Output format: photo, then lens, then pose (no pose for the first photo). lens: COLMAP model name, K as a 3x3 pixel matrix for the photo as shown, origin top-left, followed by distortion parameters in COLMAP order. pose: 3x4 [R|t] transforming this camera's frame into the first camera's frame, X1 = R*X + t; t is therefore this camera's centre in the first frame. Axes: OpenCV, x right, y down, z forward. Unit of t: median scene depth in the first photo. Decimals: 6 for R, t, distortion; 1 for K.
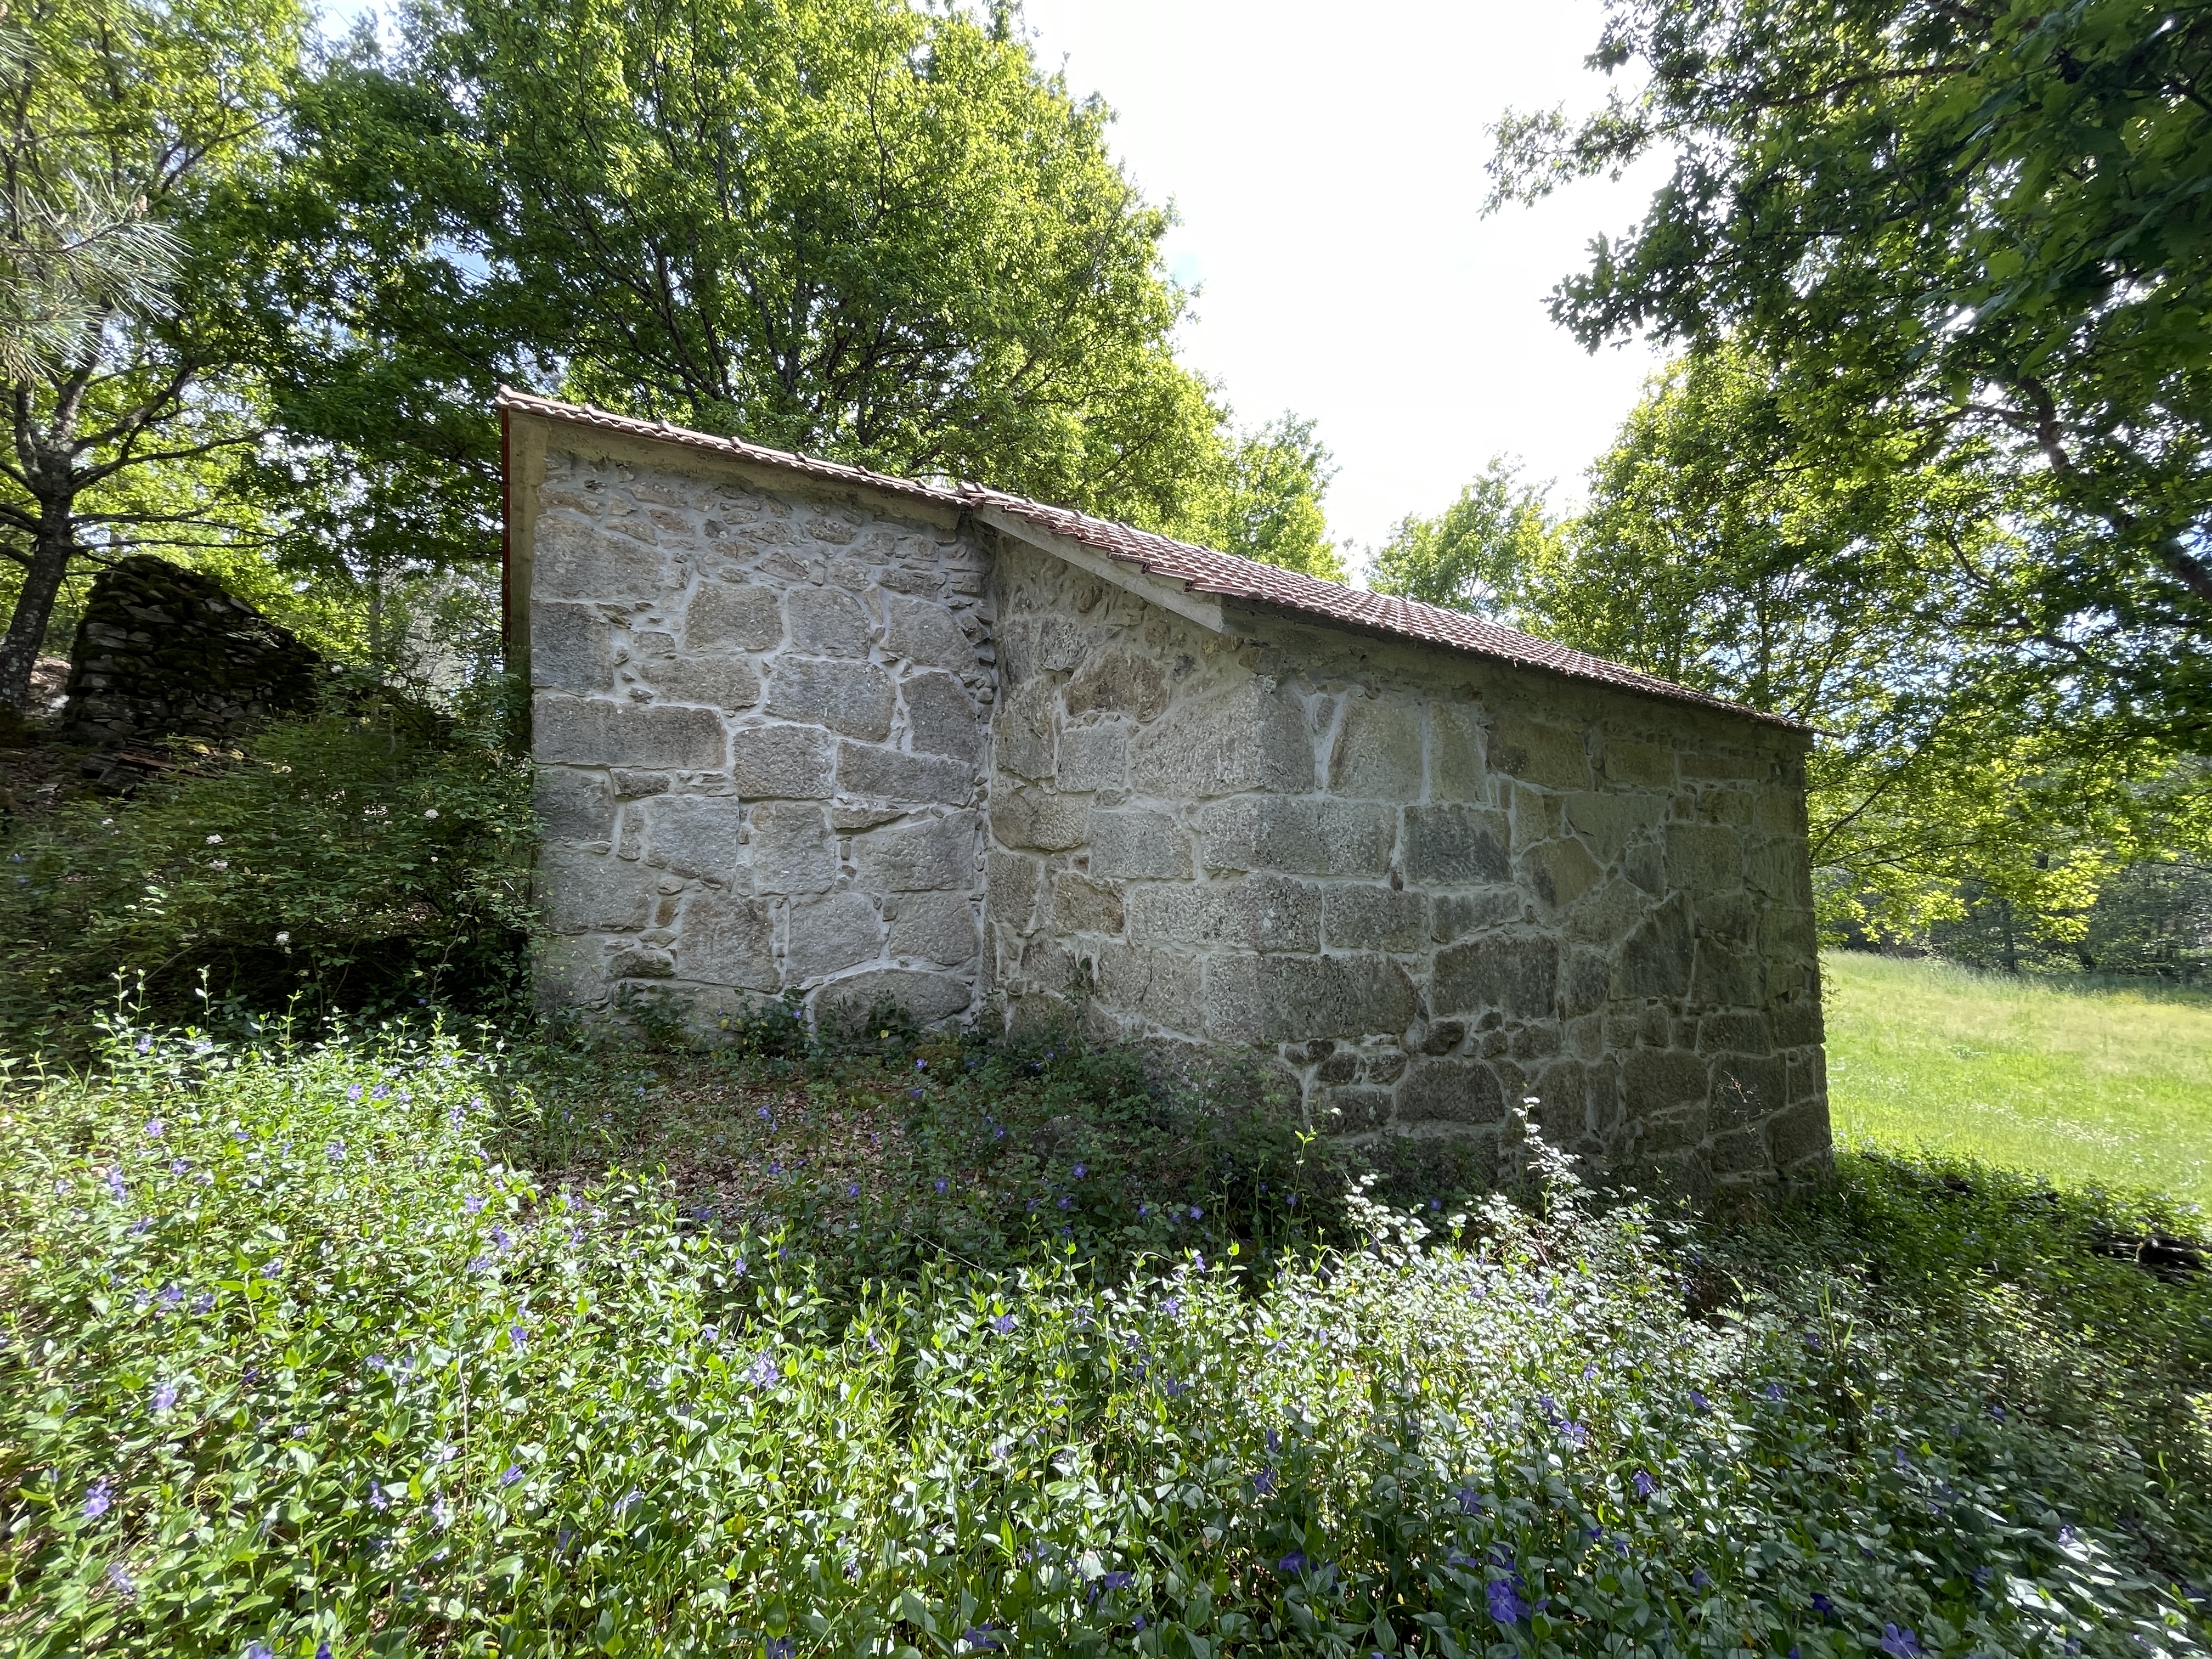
lens RADIAL K [[897.1, 0, 1100.6], [0, 897.1, 836.7], [0, 0, 1]] dist [-0.000158, 0.000053]
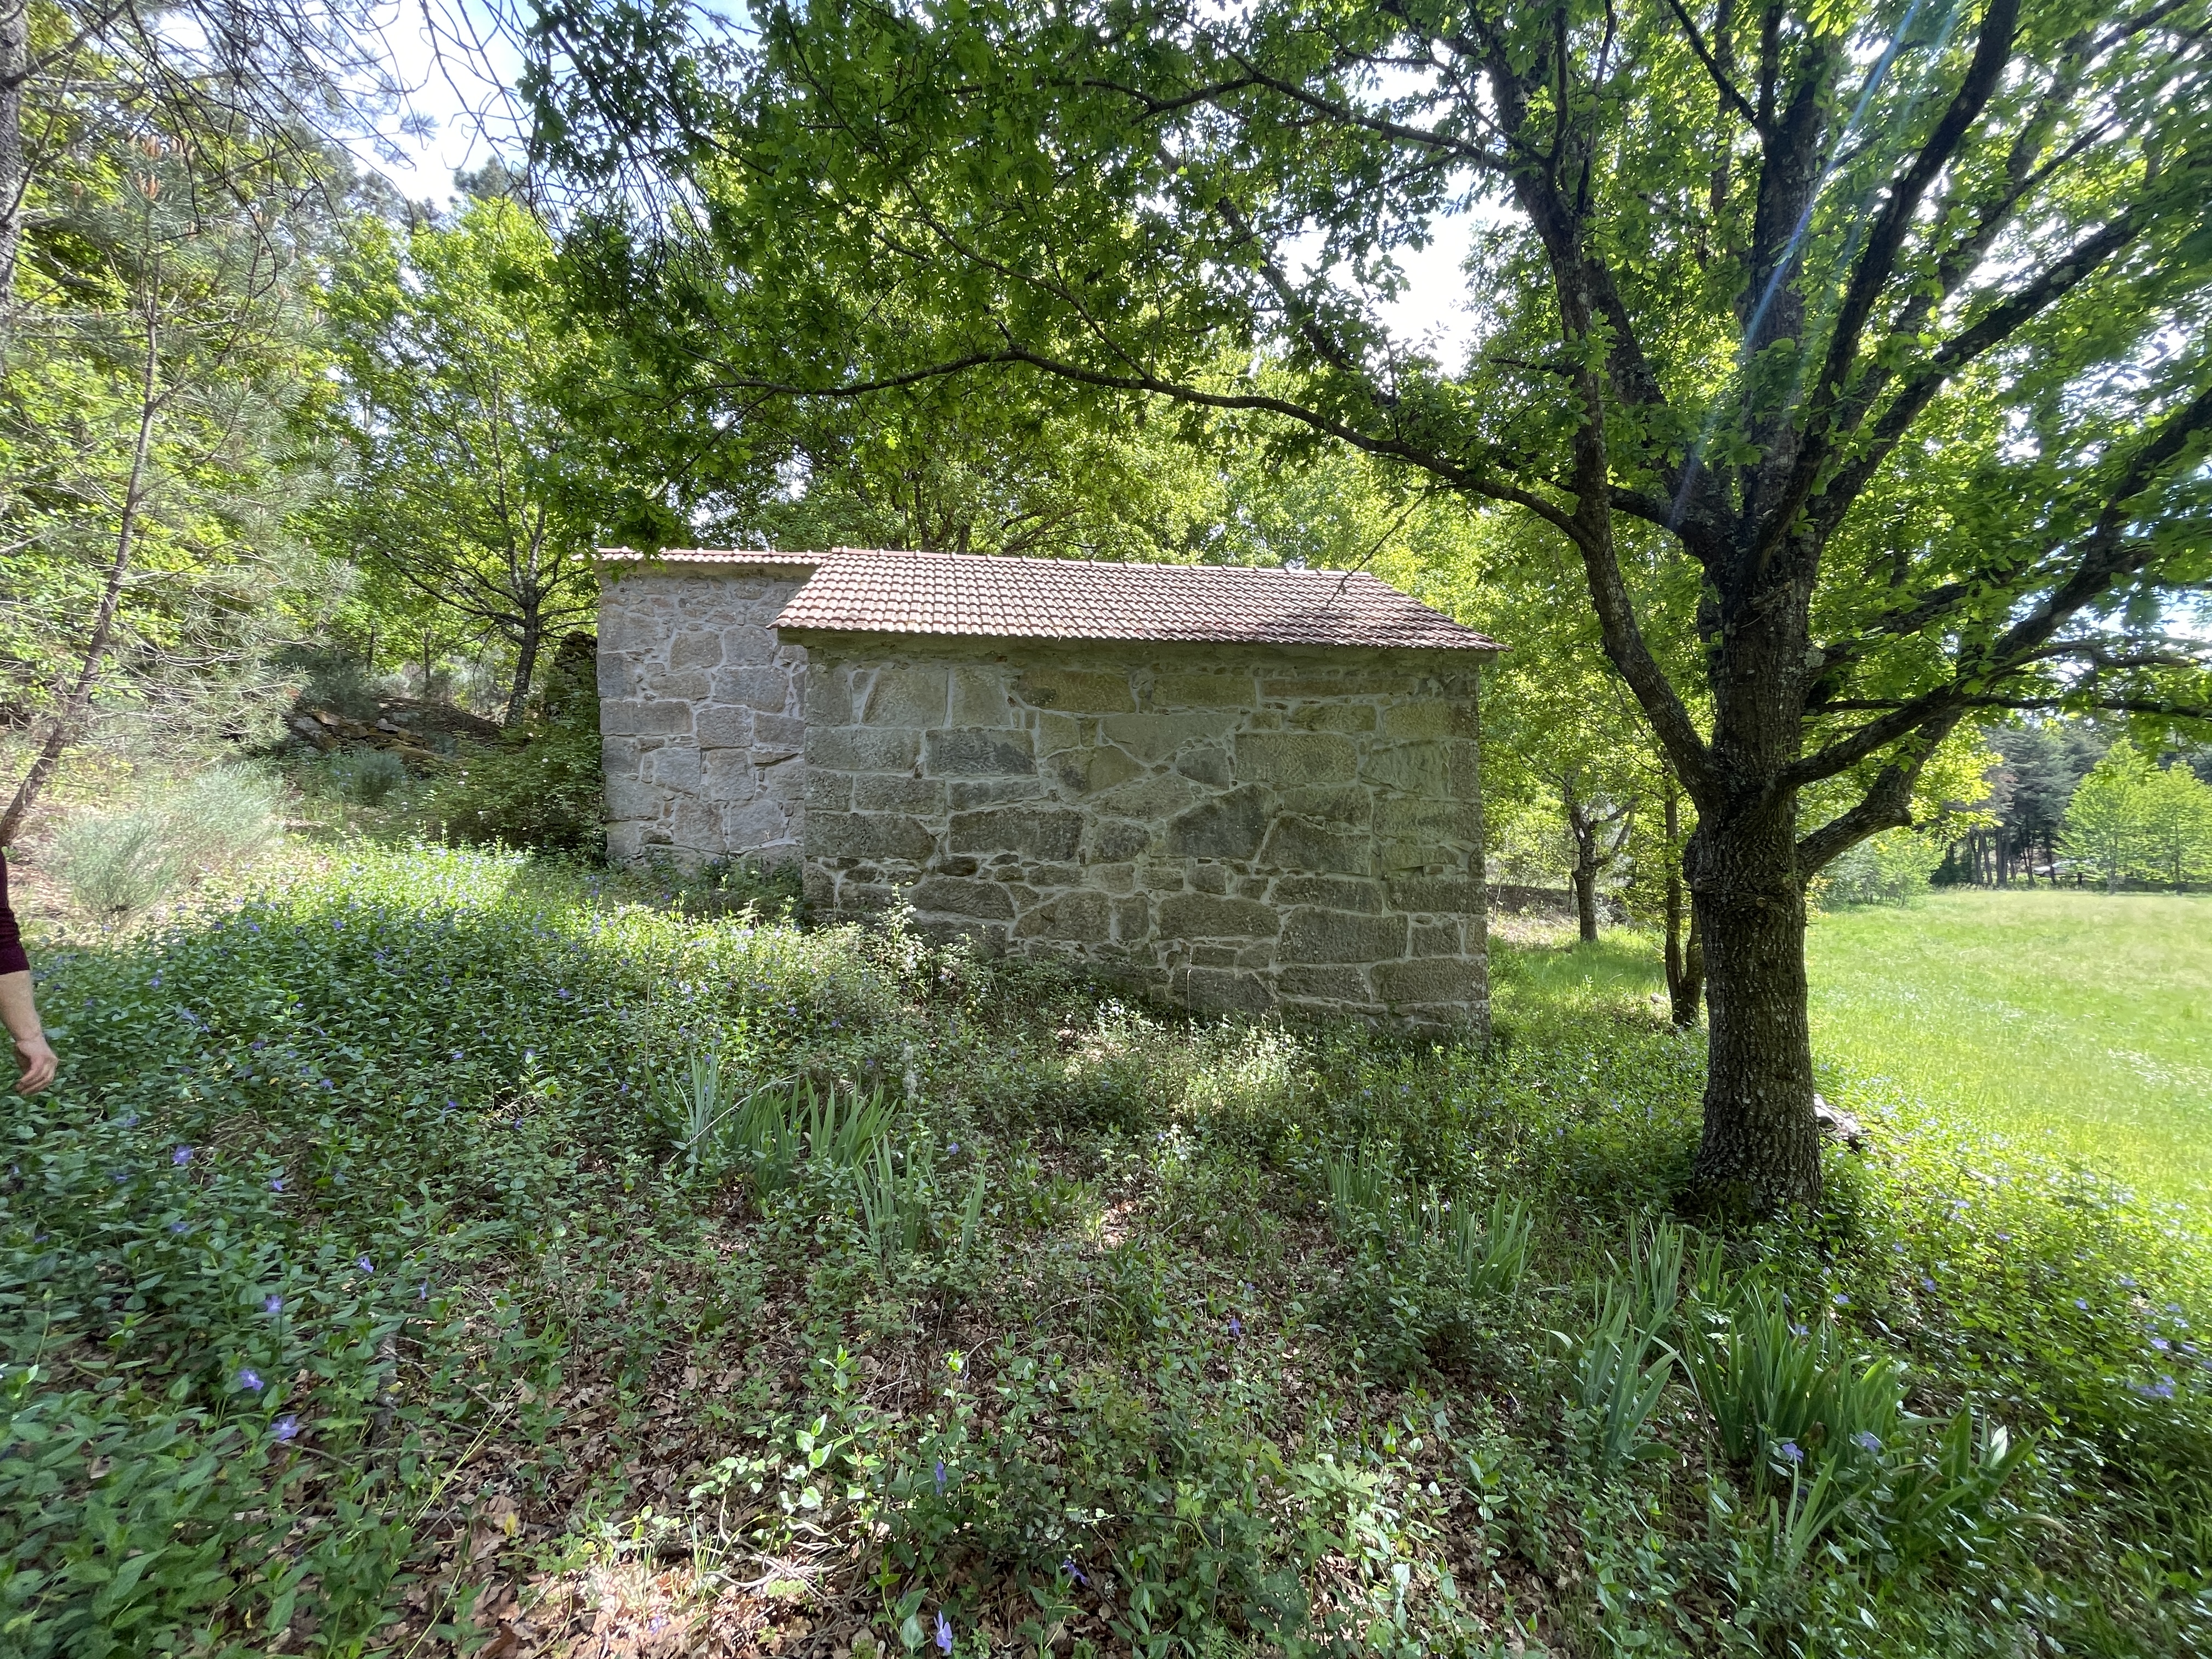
lens RADIAL K [[897.1, 0, 1114.3], [0, 897.1, 829.3], [0, 0, 1]] dist [-0.000158, 0.000053]
pose [[0.918865, -0.016577, -0.394224, 1.266347], [0.029080, 0.999245, 0.025761, 0.115346], [0.393500, -0.035135, 0.918653, -0.420333]]
